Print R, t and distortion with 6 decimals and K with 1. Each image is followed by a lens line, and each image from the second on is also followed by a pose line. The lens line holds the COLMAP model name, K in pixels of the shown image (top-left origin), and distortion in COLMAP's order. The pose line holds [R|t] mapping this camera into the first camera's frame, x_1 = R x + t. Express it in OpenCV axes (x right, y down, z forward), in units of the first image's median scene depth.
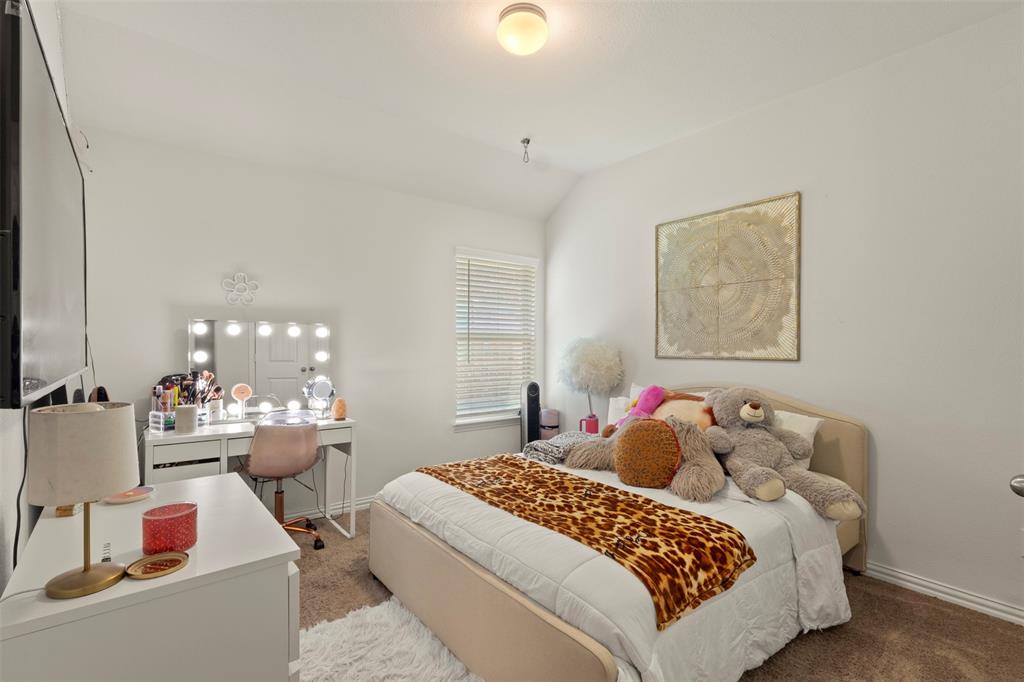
lens RADIAL K [[483.2, 0, 512.0], [0, 483.2, 341.0], [0, 0, 1]] dist [-0.001051, 0.000410]
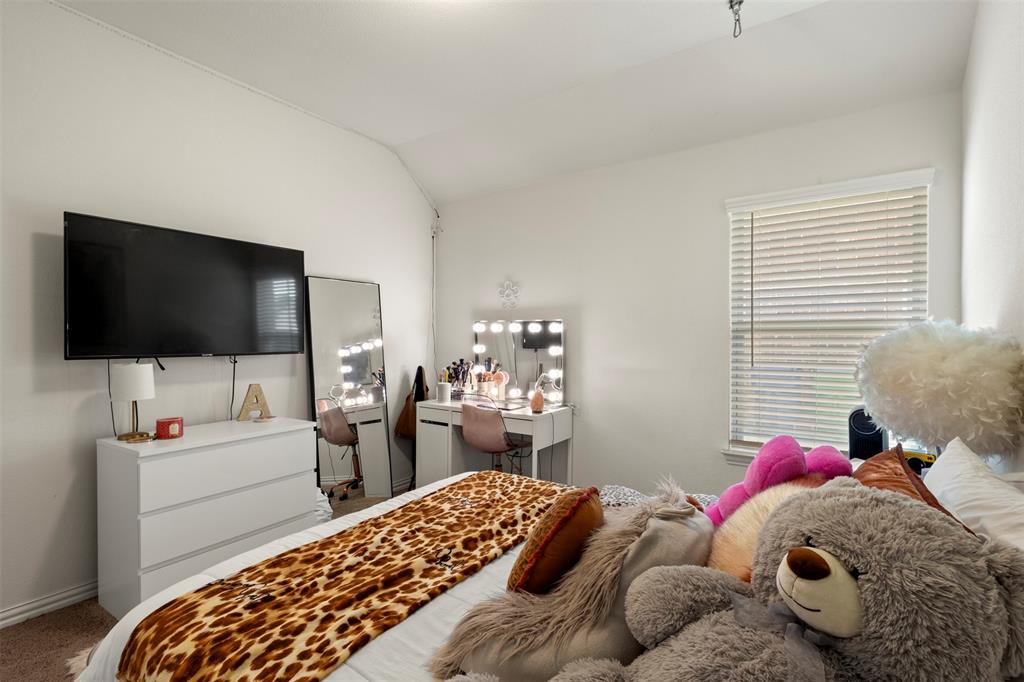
lens RADIAL K [[474.5, 0, 512.0], [0, 474.5, 341.0], [0, 0, 1]] dist [0.003596, 0.001568]
pose [[0.295143, 0.002219, -0.955450, 0.726411], [0.009267, 0.999944, 0.005185, 0.004894], [0.955408, -0.010384, 0.295106, 0.783105]]
